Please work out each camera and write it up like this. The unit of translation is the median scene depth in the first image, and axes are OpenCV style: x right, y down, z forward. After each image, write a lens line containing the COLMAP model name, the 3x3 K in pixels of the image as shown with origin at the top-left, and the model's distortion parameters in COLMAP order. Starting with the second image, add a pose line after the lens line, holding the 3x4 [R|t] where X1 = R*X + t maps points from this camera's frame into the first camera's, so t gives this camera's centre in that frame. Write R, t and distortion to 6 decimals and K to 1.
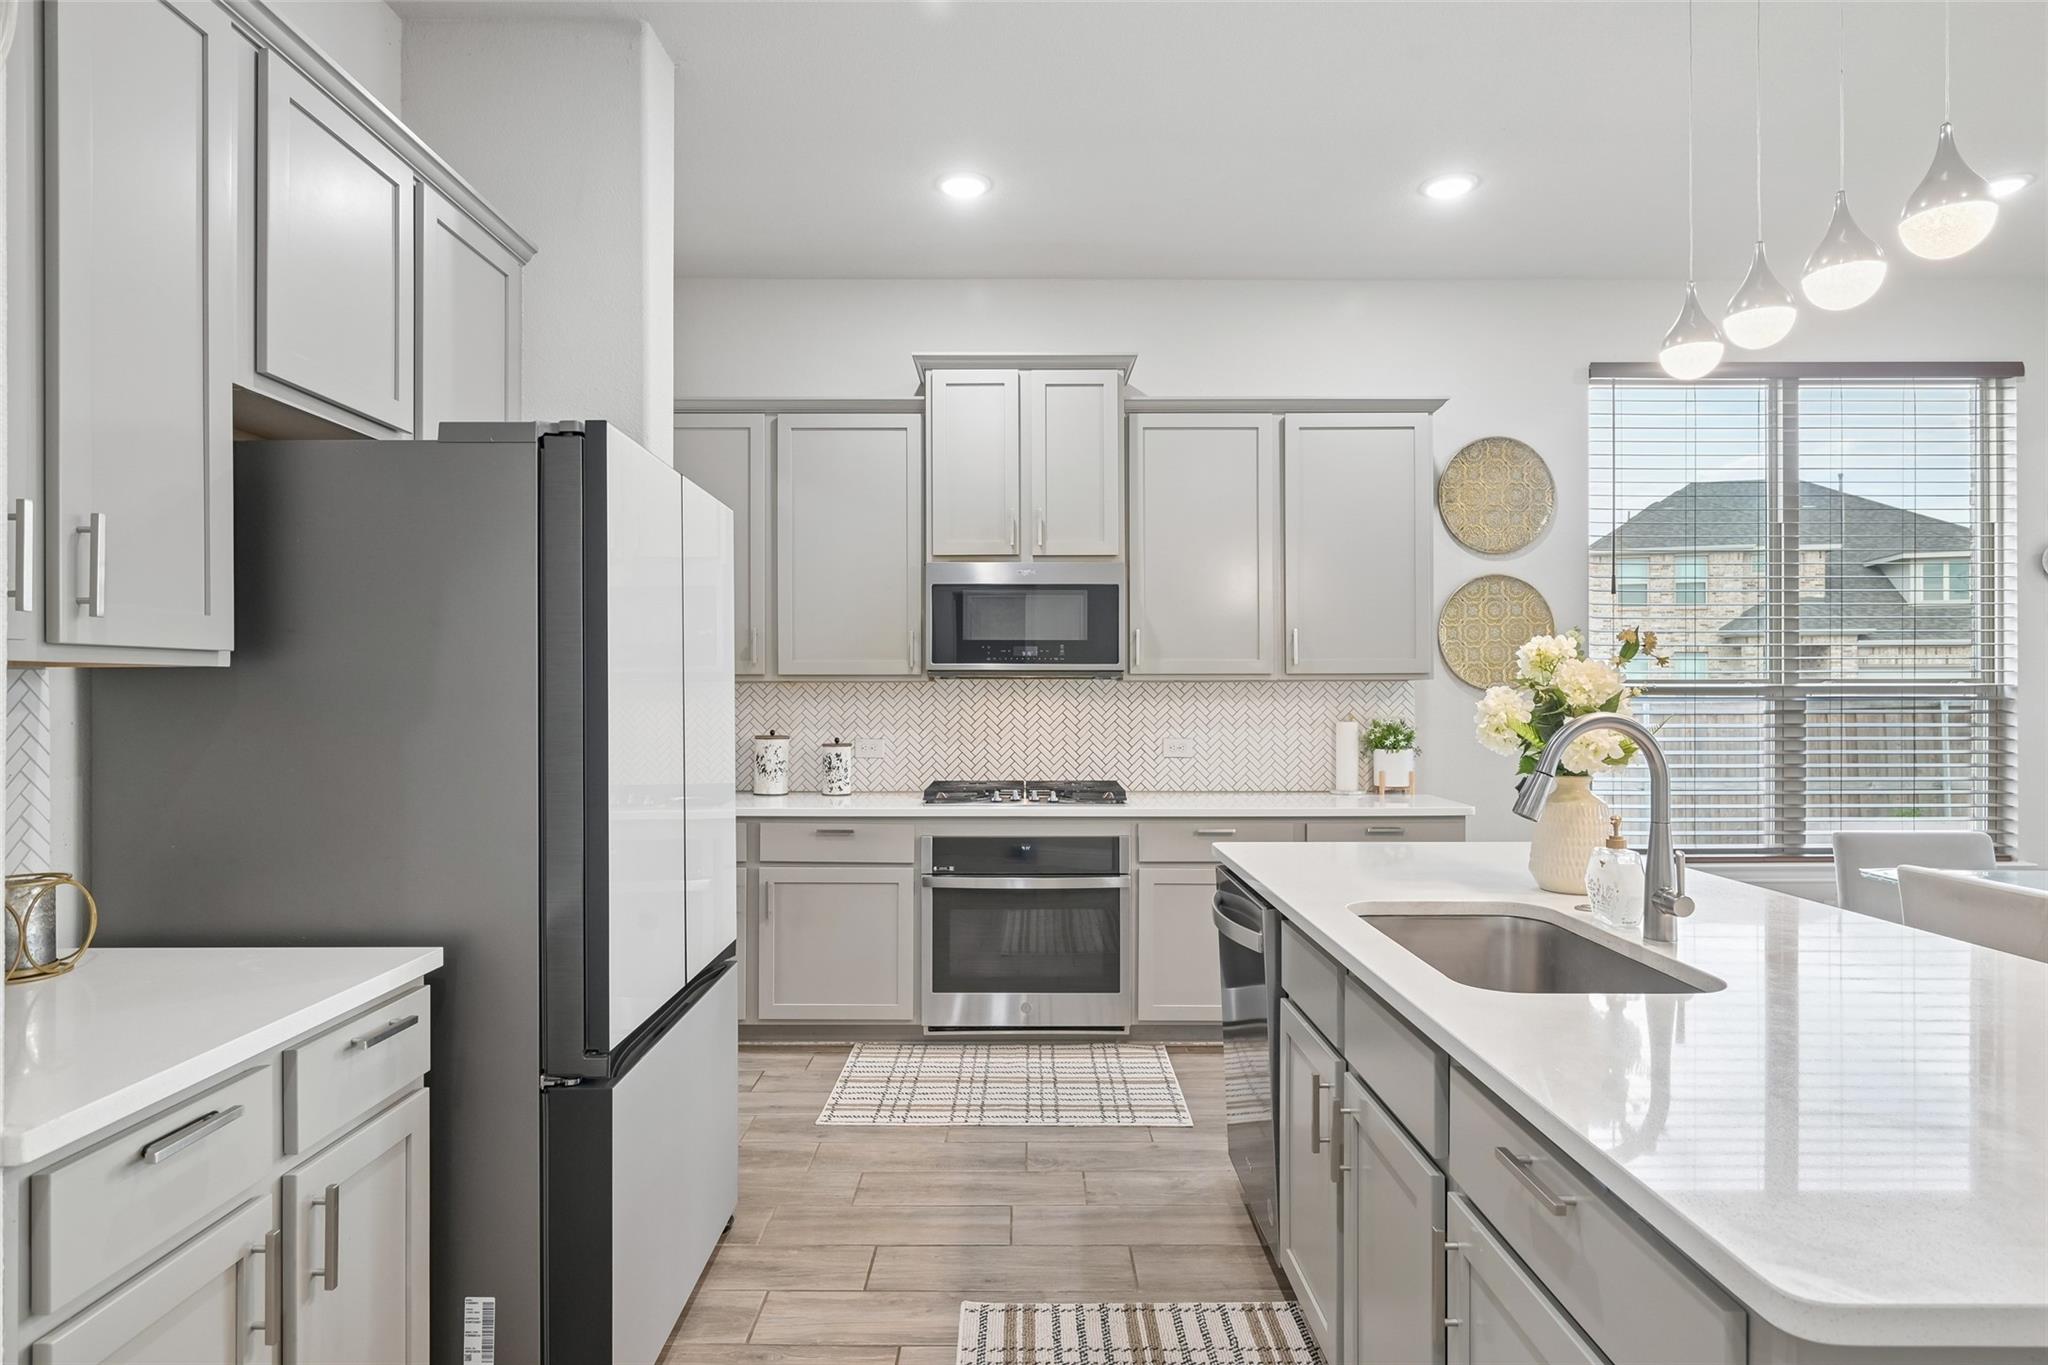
lens RADIAL K [[1124.8, 0, 1024.0], [0, 1124.8, 682.5], [0, 0, 1]] dist [-0.004371, -0.000363]
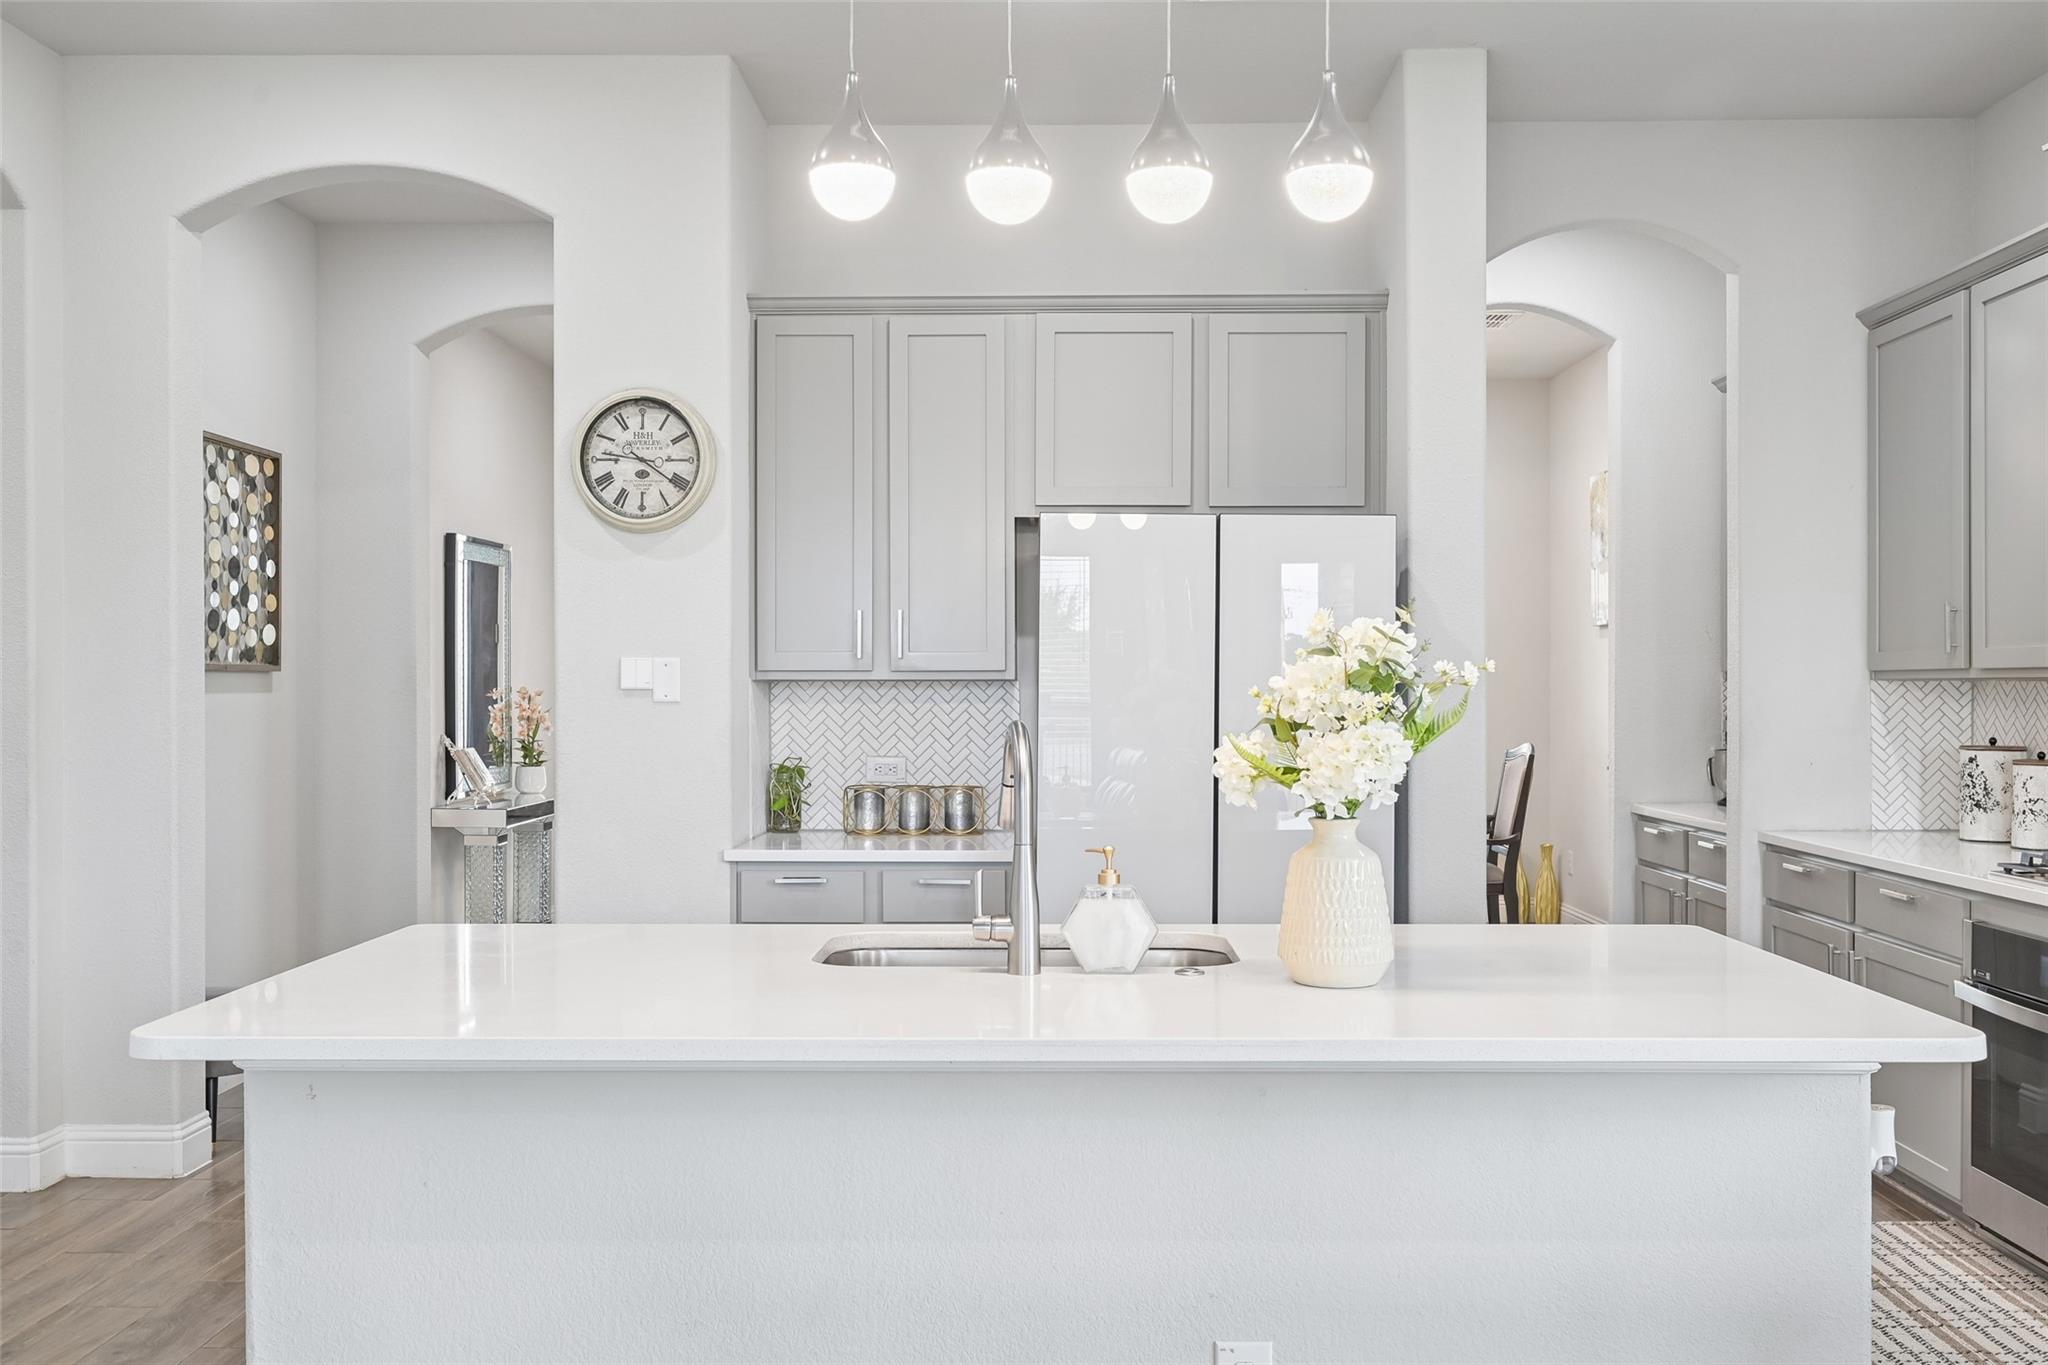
lens RADIAL K [[1772.9, 0, 1024.0], [0, 1772.9, 682.5], [0, 0, 1]] dist [0.001112, -0.004803]
pose [[-0.024280, -0.002855, -0.999701, 0.870178], [0.008067, 0.999963, -0.003051, 0.000068], [0.999673, -0.008139, -0.024257, 0.452107]]
